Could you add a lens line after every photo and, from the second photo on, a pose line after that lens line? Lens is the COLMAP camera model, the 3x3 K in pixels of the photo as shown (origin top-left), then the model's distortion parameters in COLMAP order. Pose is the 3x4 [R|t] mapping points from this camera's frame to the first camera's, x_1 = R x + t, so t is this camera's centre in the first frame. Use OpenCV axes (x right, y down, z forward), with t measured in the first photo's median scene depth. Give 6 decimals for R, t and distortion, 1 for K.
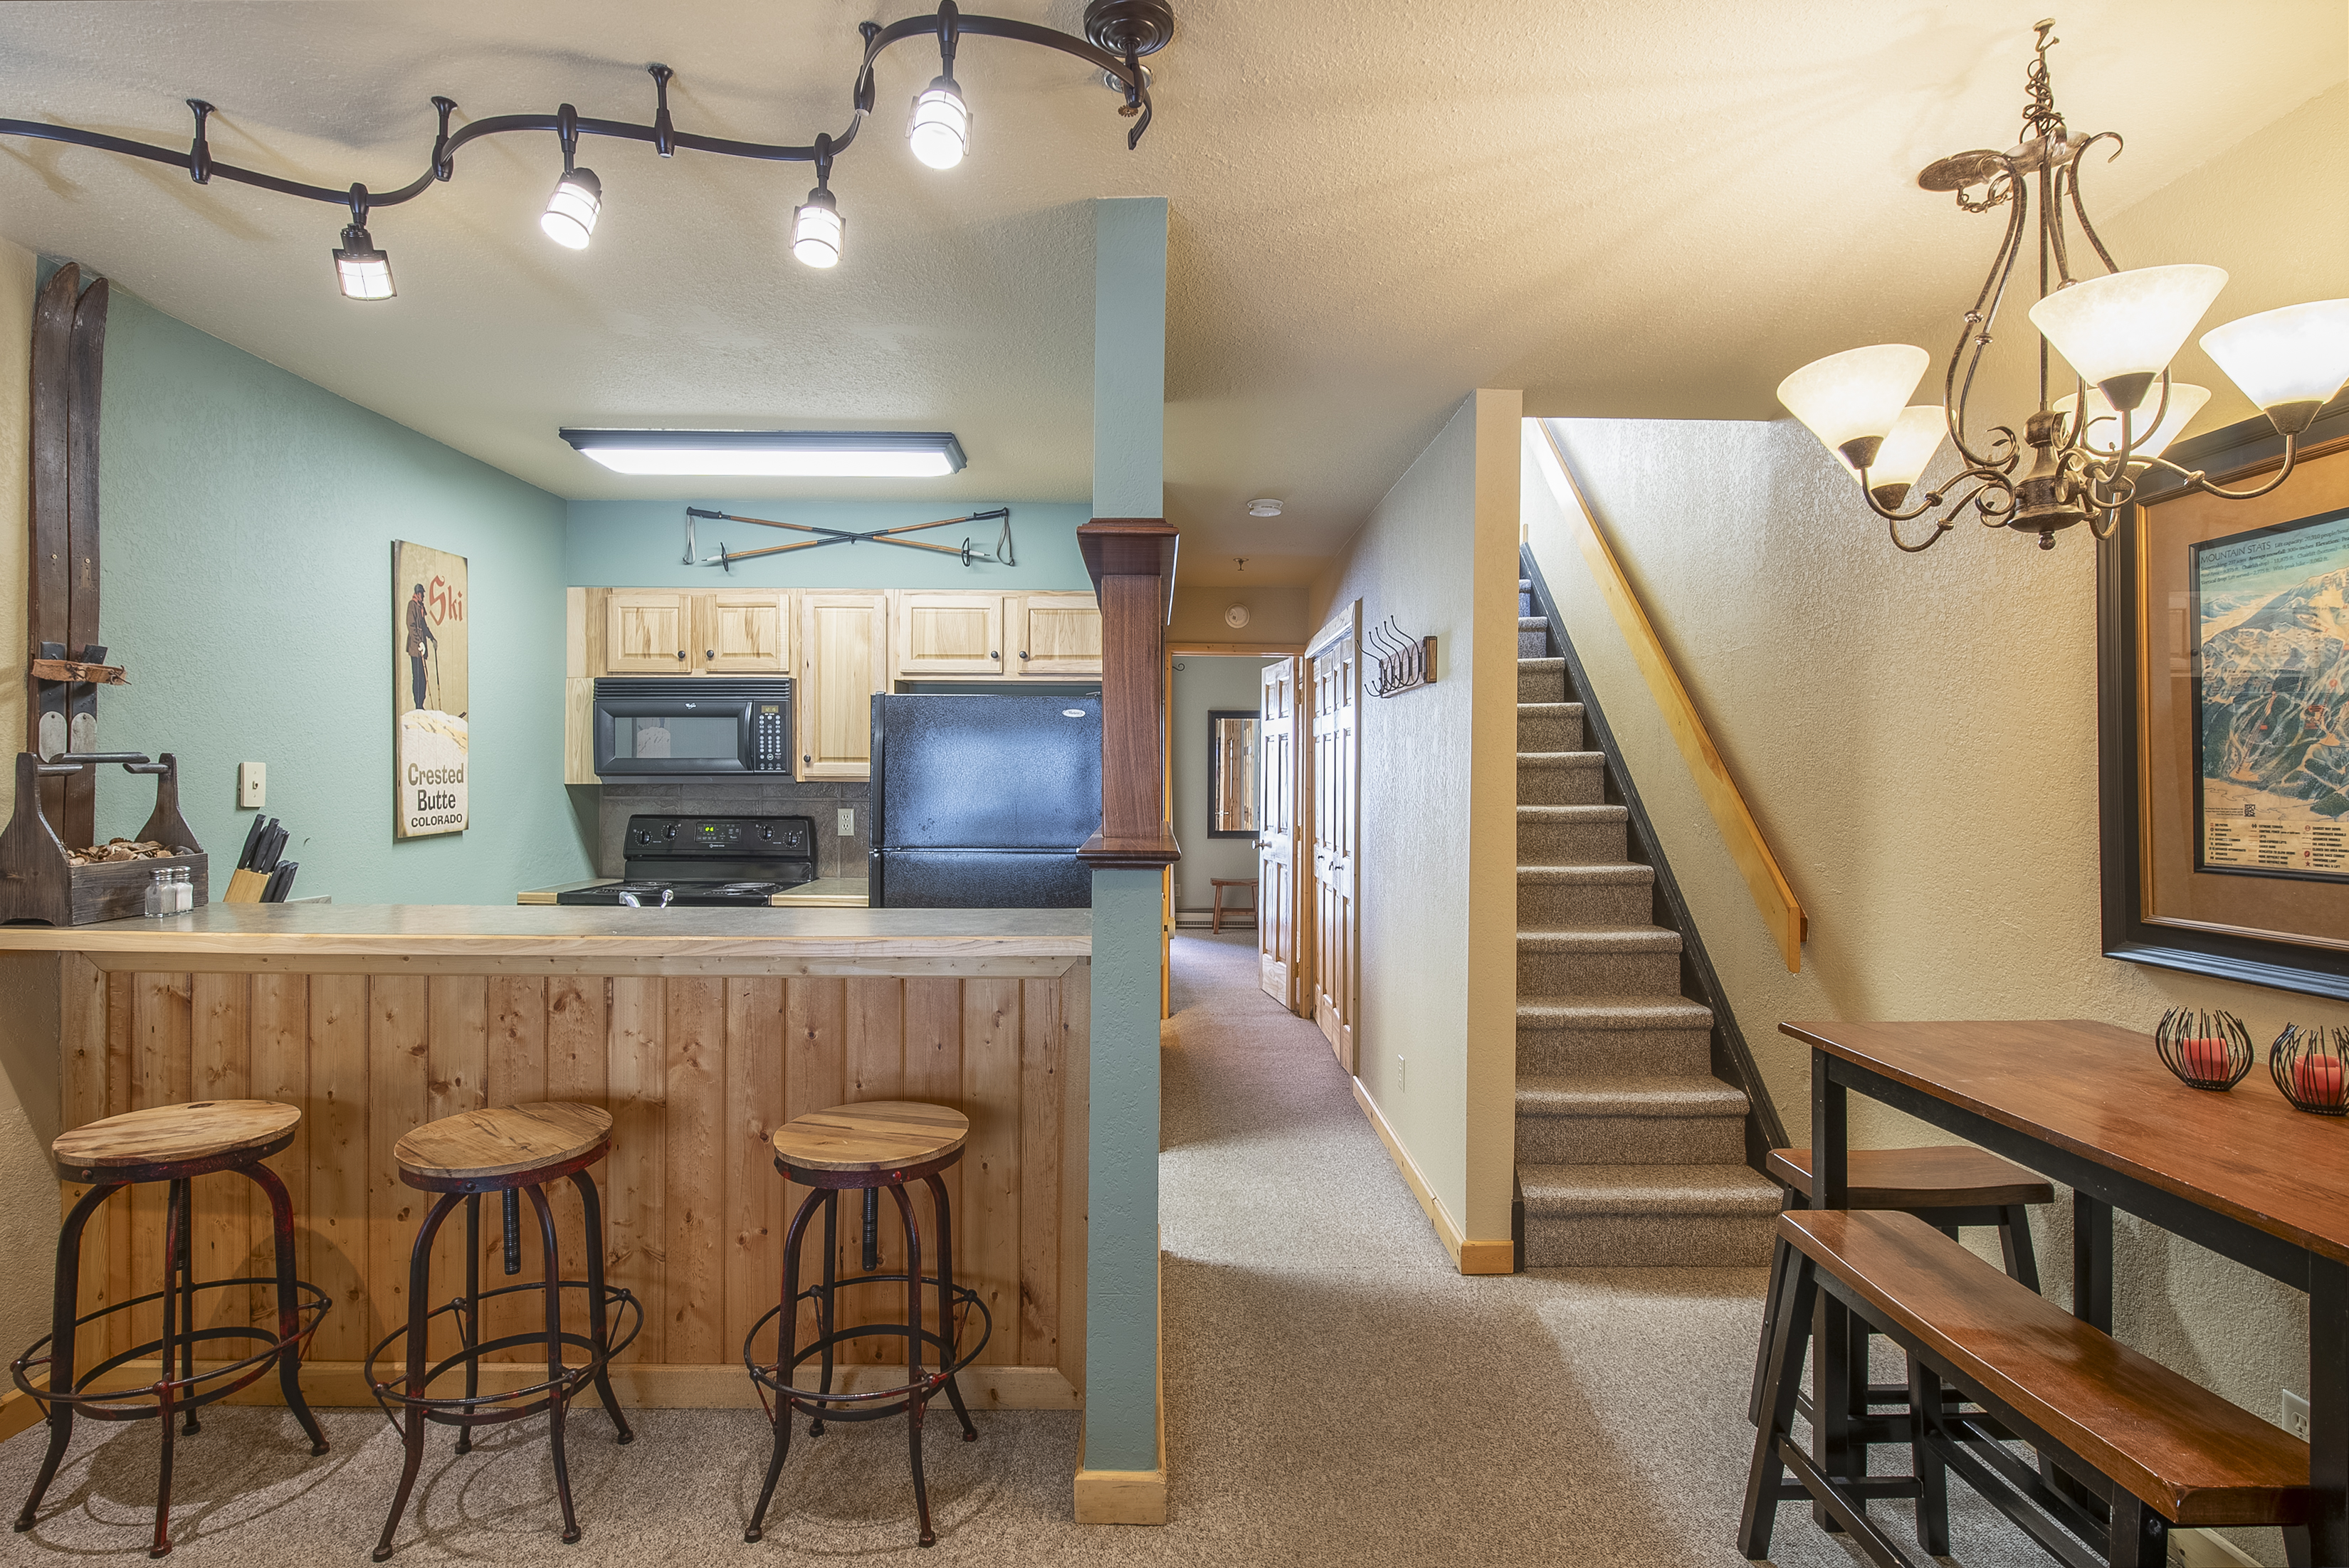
lens RADIAL K [[1165.9, 0, 1166.7], [0, 1165.9, 770.4], [0, 0, 1]] dist [-0.012236, -0.000875]
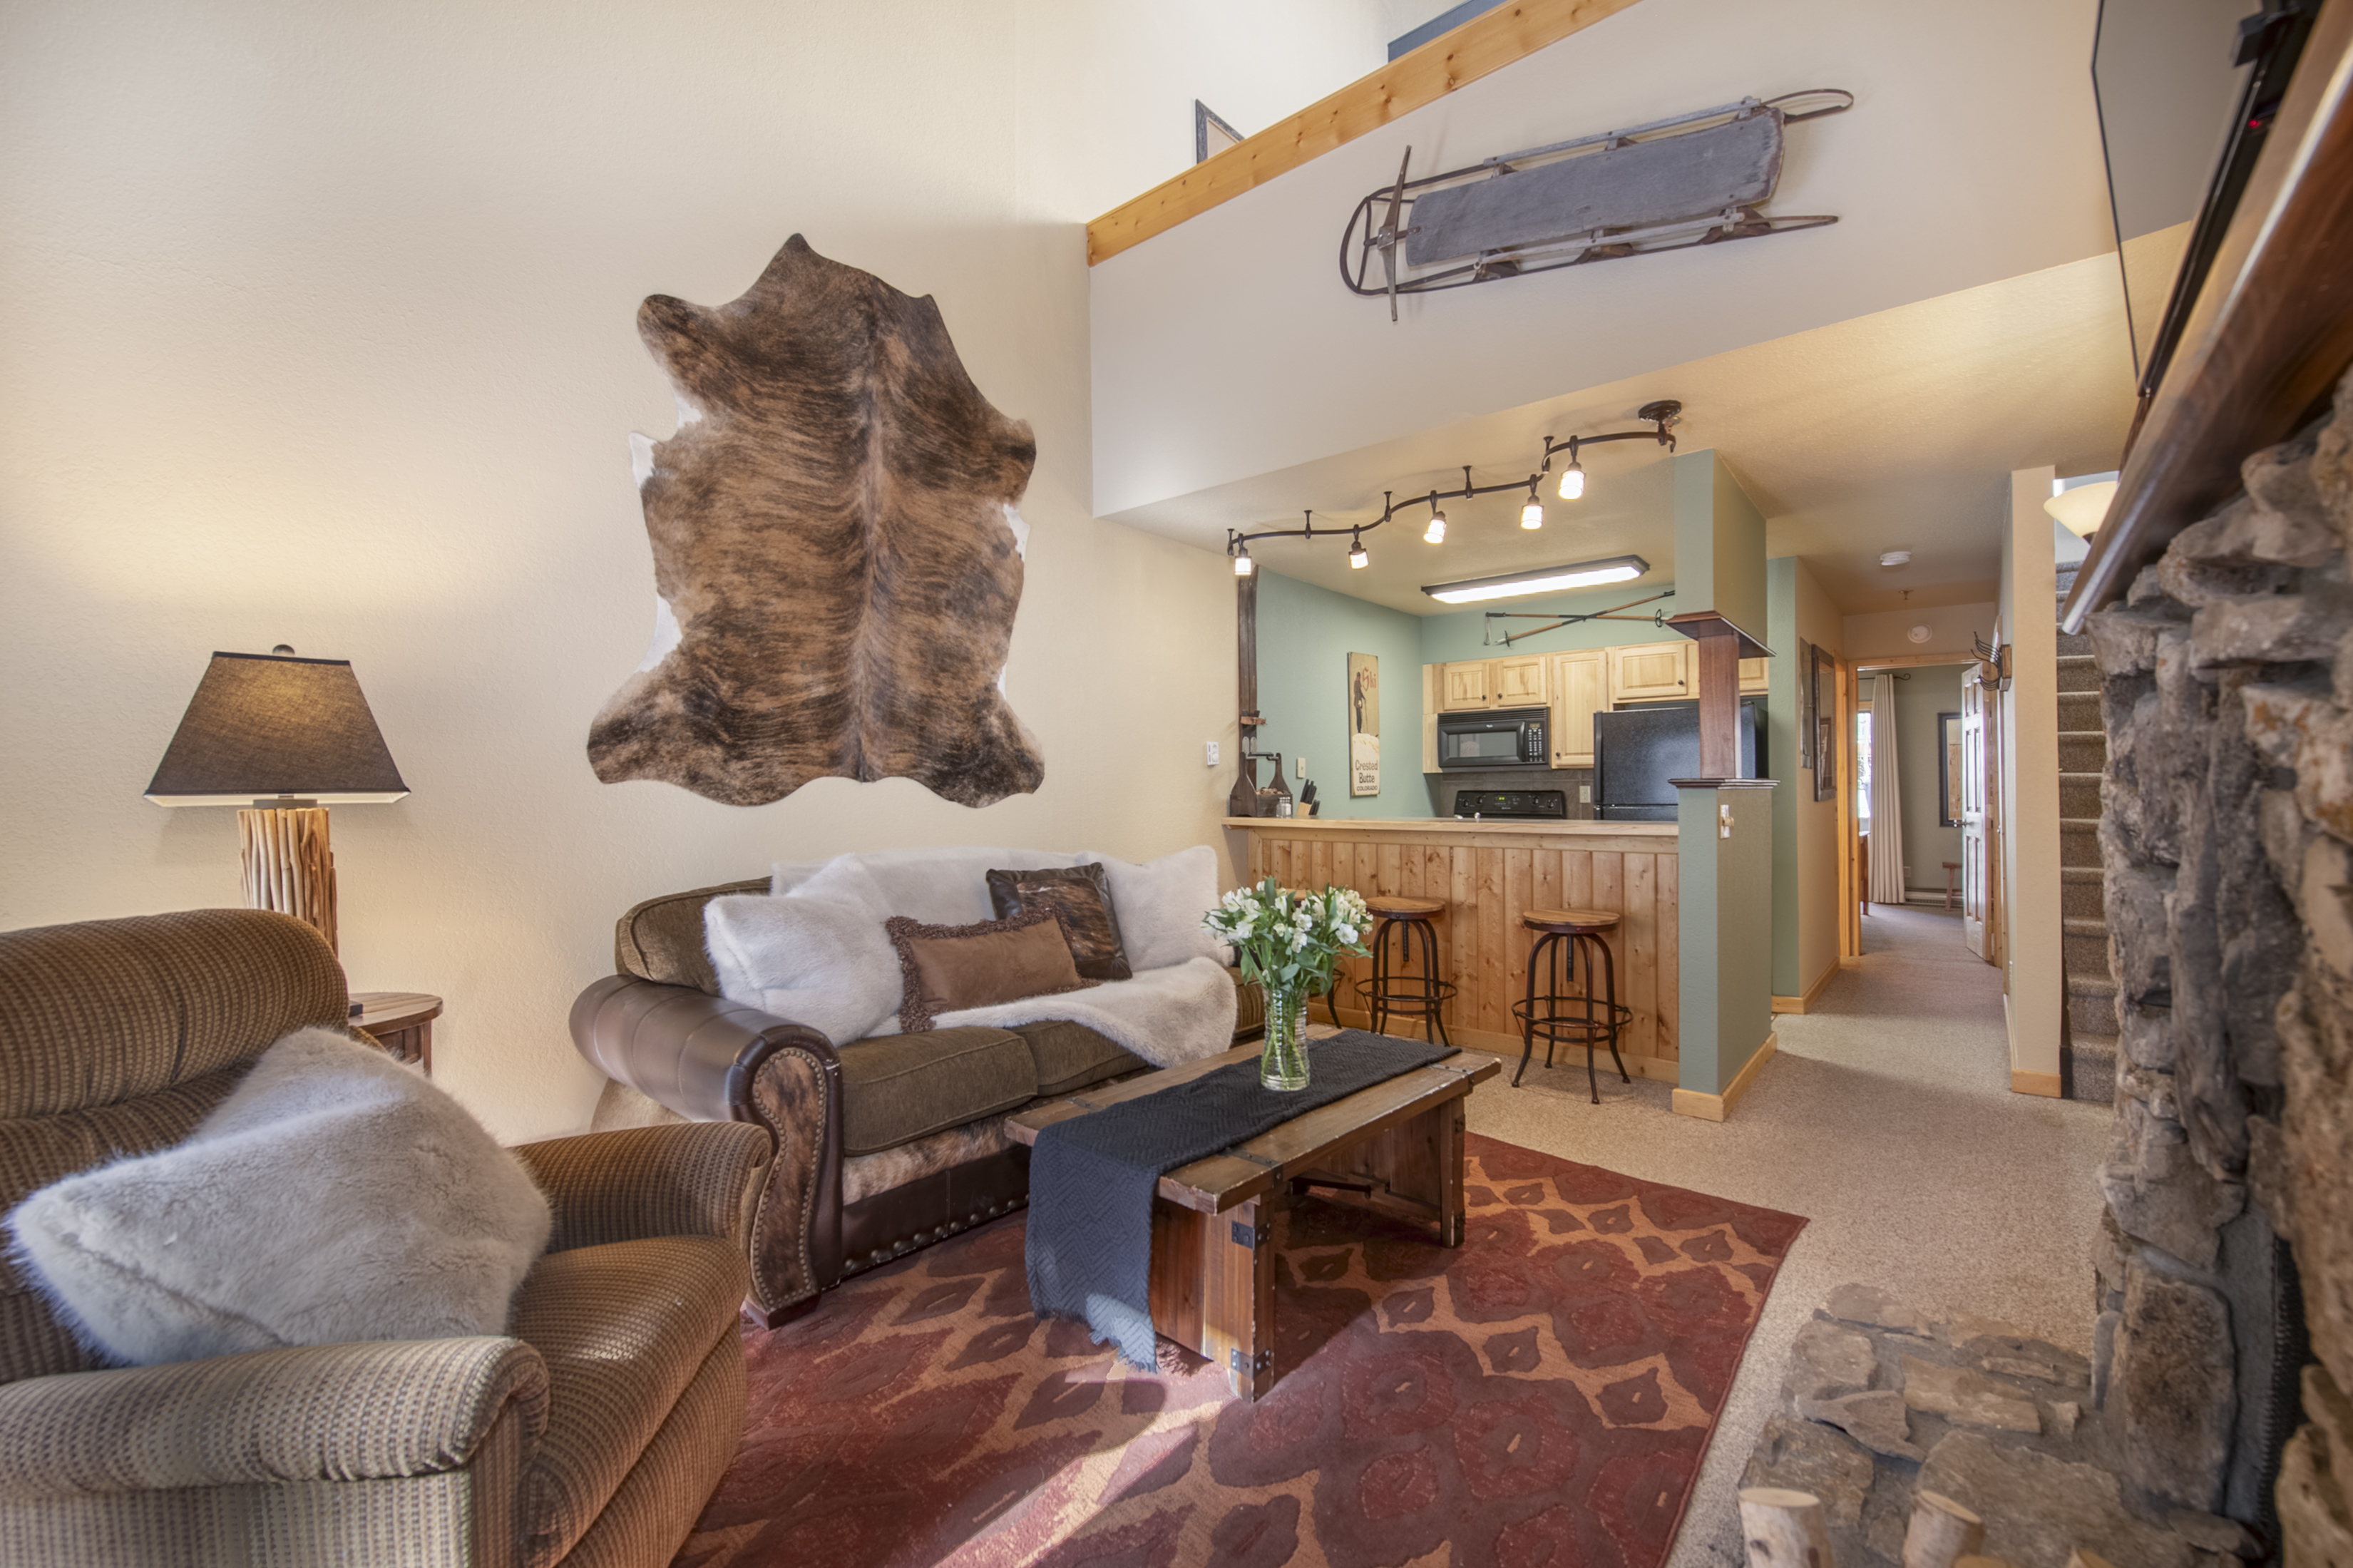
lens RADIAL K [[955.0, 0, 1175.7], [0, 955.0, 786.3], [0, 0, 1]] dist [-0.020101, -0.000553]
pose [[0.755405, -0.013779, -0.655113, 0.204319], [0.011530, 0.999904, -0.007735, 0.048345], [0.655157, -0.001710, 0.755491, -0.466156]]
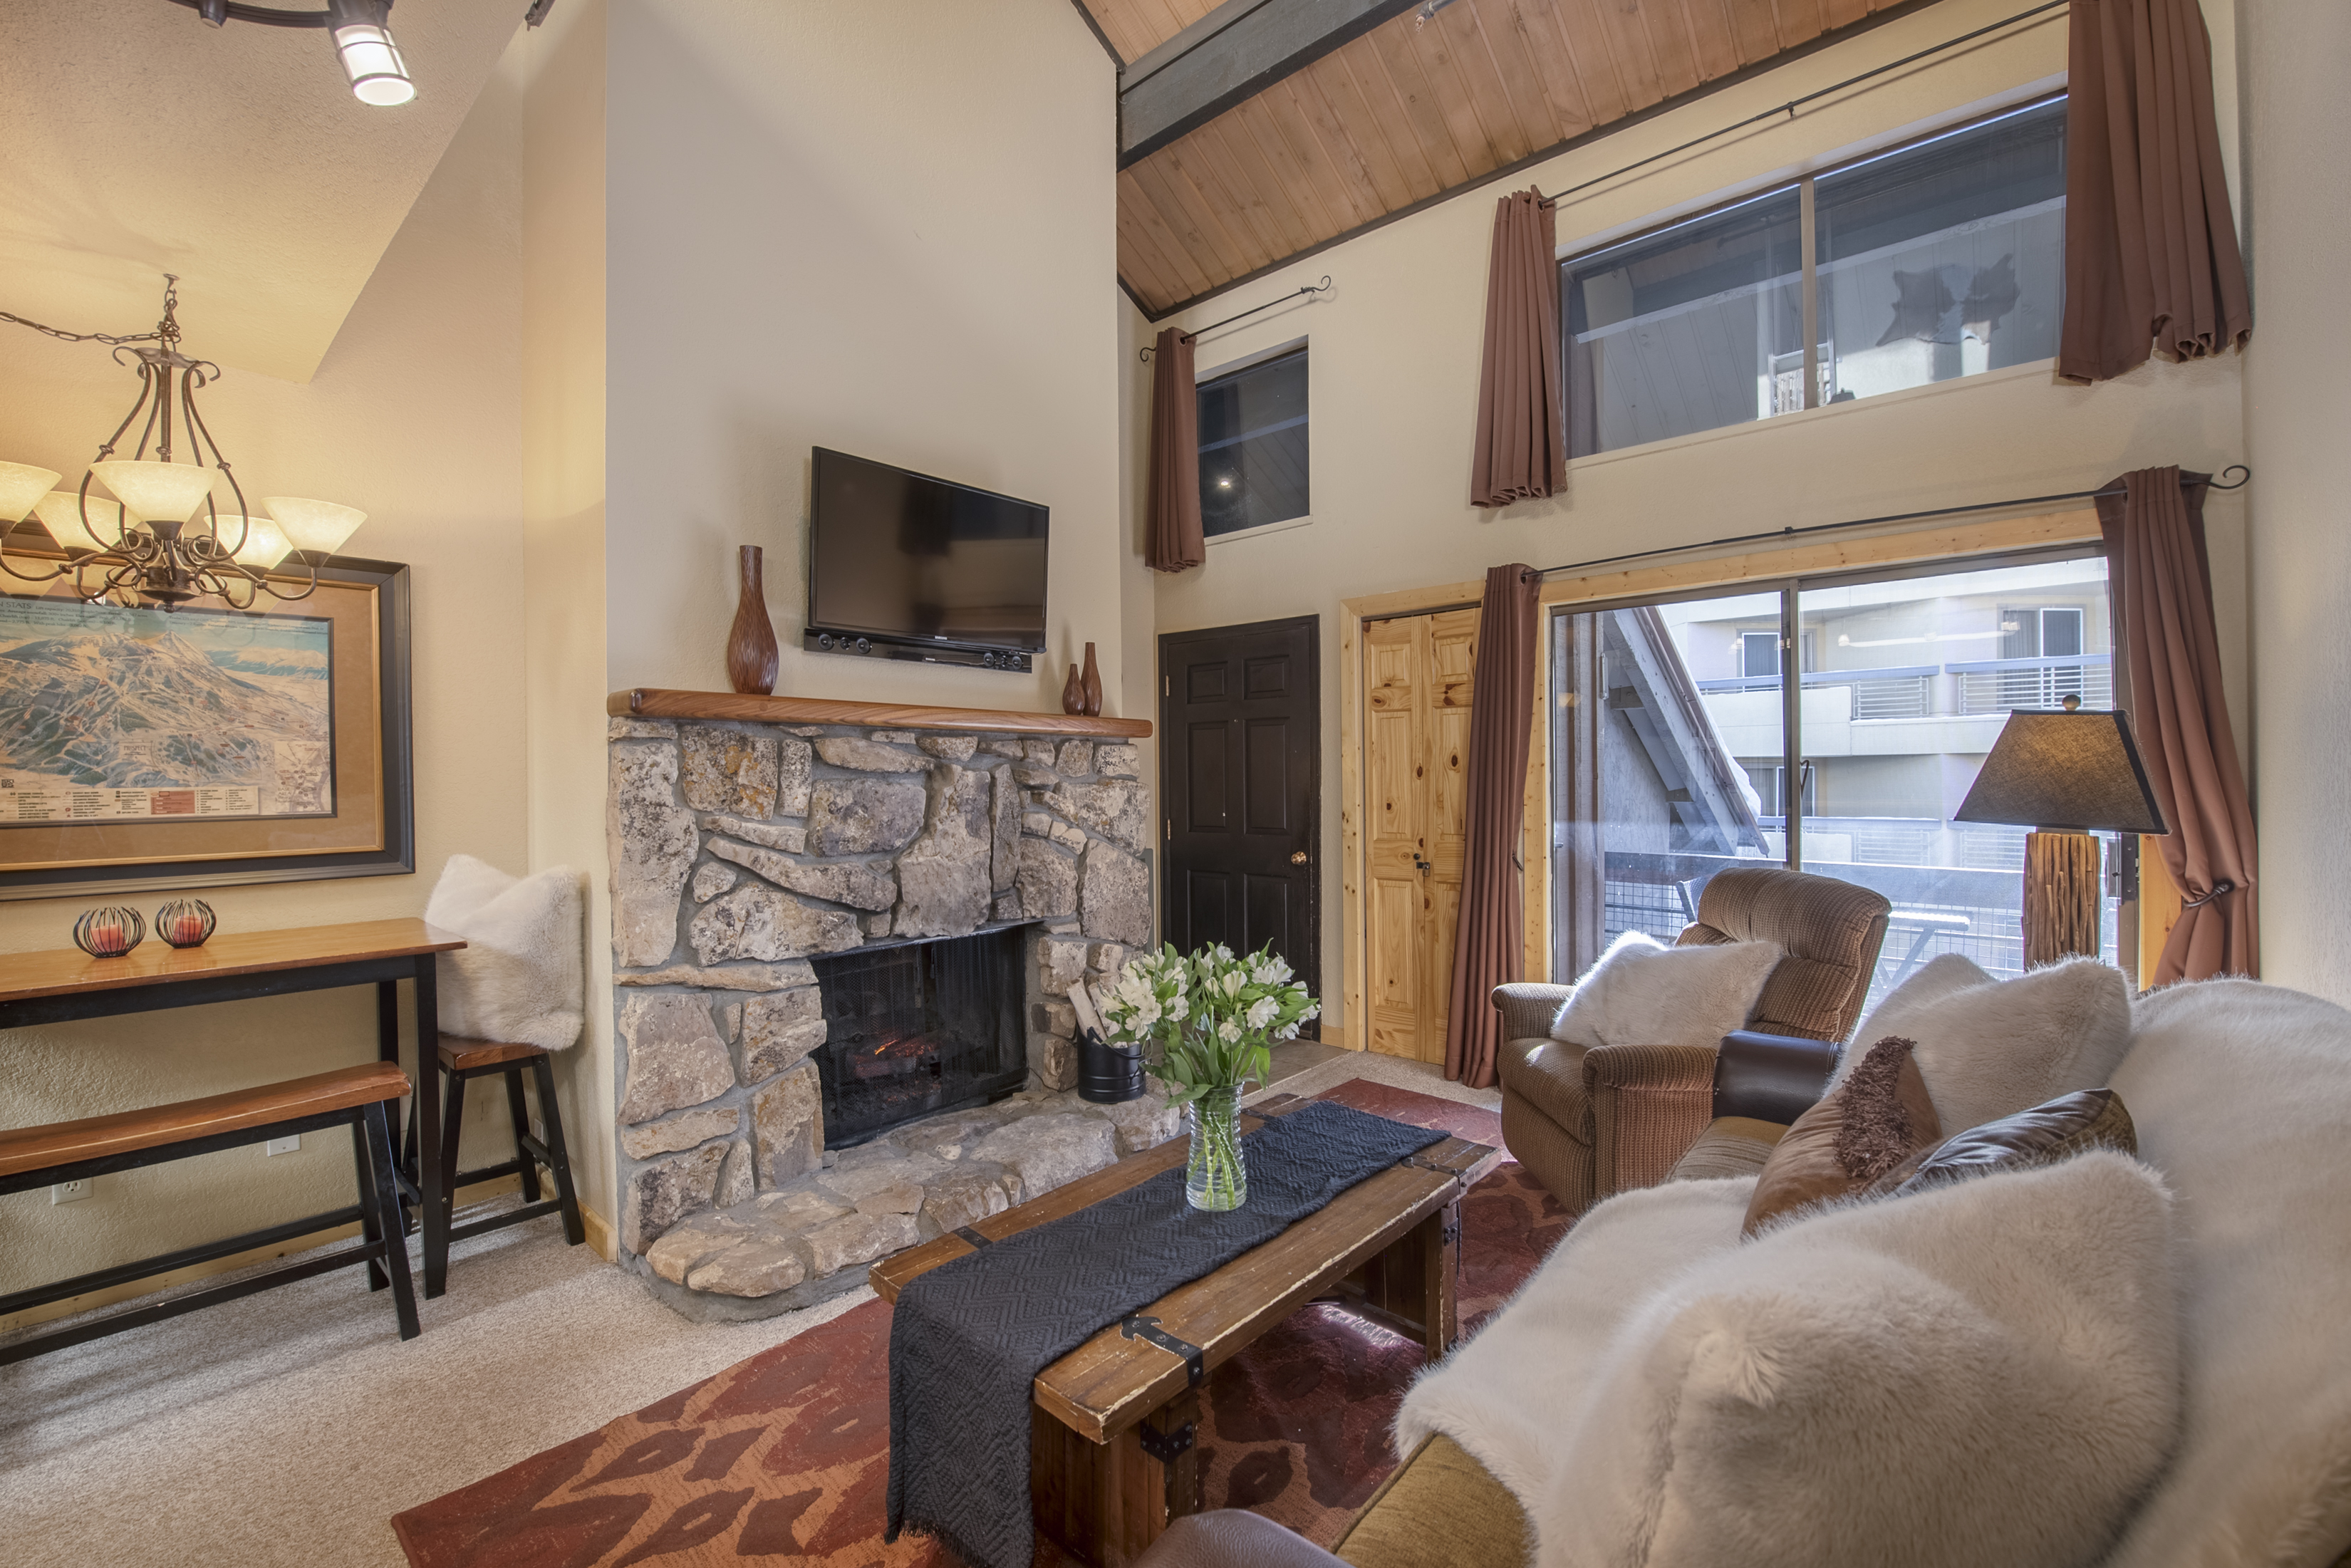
lens RADIAL K [[970.7, 0, 1171.3], [0, 970.7, 787.4], [0, 0, 1]] dist [-0.020058, -0.000981]
pose [[-0.741320, -0.006275, 0.671123, -0.480673], [0.000589, 0.999950, 0.010000, 0.014467], [-0.671152, 0.007808, -0.741279, 0.449480]]
